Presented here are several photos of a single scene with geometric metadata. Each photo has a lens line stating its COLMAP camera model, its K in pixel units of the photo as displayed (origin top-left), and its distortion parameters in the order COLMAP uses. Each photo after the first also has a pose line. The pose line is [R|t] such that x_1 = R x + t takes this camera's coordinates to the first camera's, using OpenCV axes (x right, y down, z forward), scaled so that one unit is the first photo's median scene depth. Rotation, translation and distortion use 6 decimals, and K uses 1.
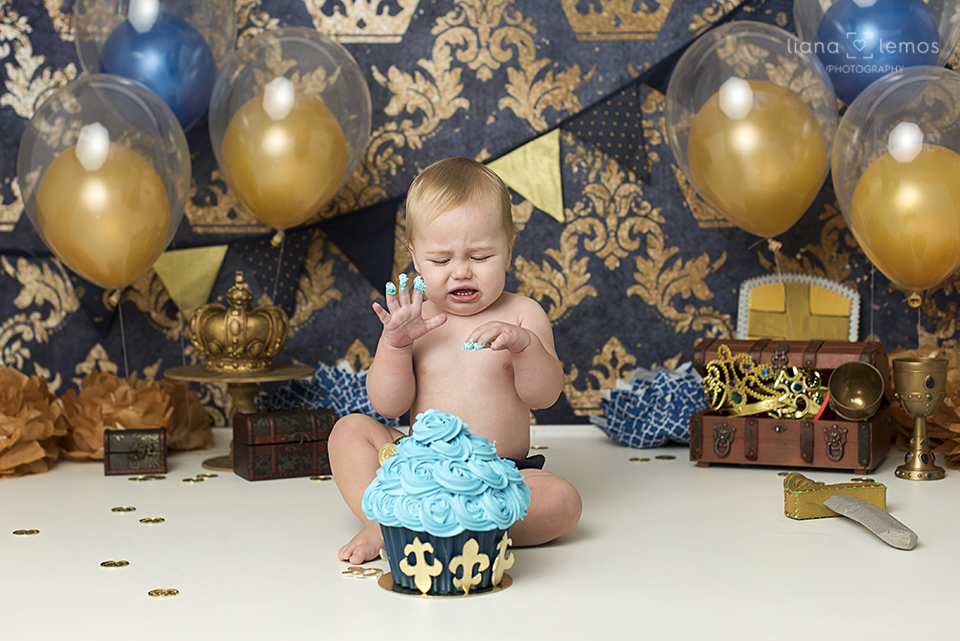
lens RADIAL K [[1637.9, 0, 434.4], [0, 1637.9, 320.9], [0, 0, 1]] dist [0.021566, -0.002314]
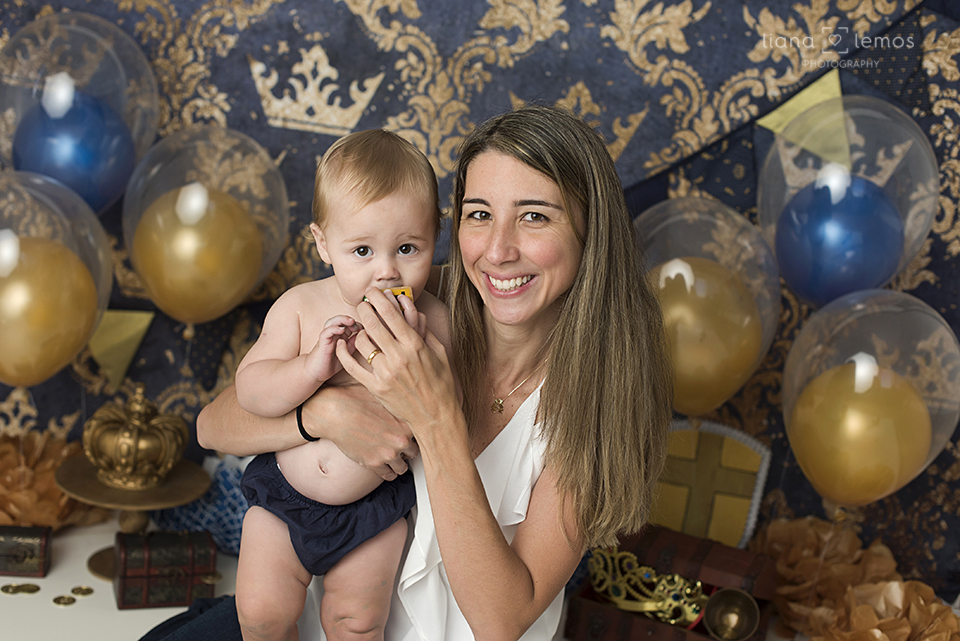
lens RADIAL K [[1402.7, 0, 483.6], [0, 1402.7, 324.9], [0, 0, 1]] dist [0.003836, 0.108603]
pose [[0.990992, 0.133464, 0.011066, 0.064339], [-0.133336, 0.975562, 0.174643, -0.217447], [0.012513, -0.174545, 0.984570, 0.165242]]
